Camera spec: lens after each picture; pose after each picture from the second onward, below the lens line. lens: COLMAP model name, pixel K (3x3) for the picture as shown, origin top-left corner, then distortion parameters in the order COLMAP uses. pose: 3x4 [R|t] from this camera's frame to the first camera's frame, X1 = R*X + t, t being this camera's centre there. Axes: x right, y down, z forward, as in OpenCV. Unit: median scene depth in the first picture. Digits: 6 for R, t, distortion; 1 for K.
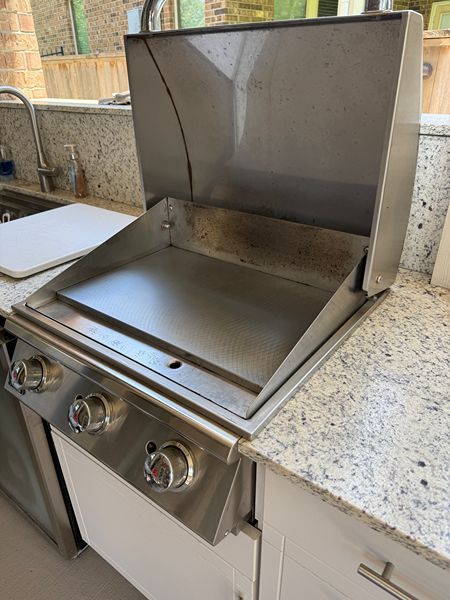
lens RADIAL K [[434.1, 0, 213.0], [0, 434.1, 302.1], [0, 0, 1]] dist [0.008806, -0.020577]
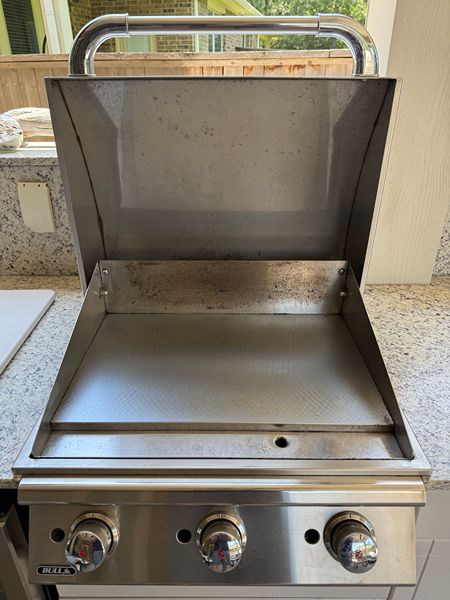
lens RADIAL K [[434.1, 0, 223.9], [0, 434.1, 299.7], [0, 0, 1]] dist [0.008806, -0.020577]
pose [[0.790738, -0.270315, 0.549238, -0.480045], [0.279080, 0.957744, 0.069574, -0.192170], [-0.544837, 0.098266, 0.832764, 0.205760]]
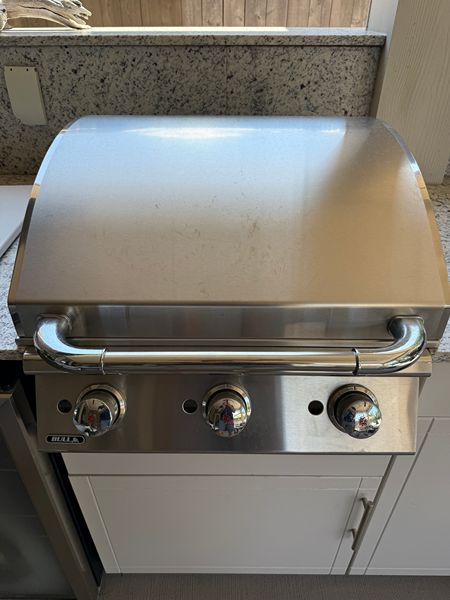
lens RADIAL K [[434.1, 0, 221.1], [0, 434.1, 300.2], [0, 0, 1]] dist [0.008806, -0.020577]
pose [[0.791709, -0.341558, 0.506492, -0.508488], [0.275071, 0.939605, 0.203663, -0.092787], [-0.545466, -0.021921, 0.837847, 0.241377]]
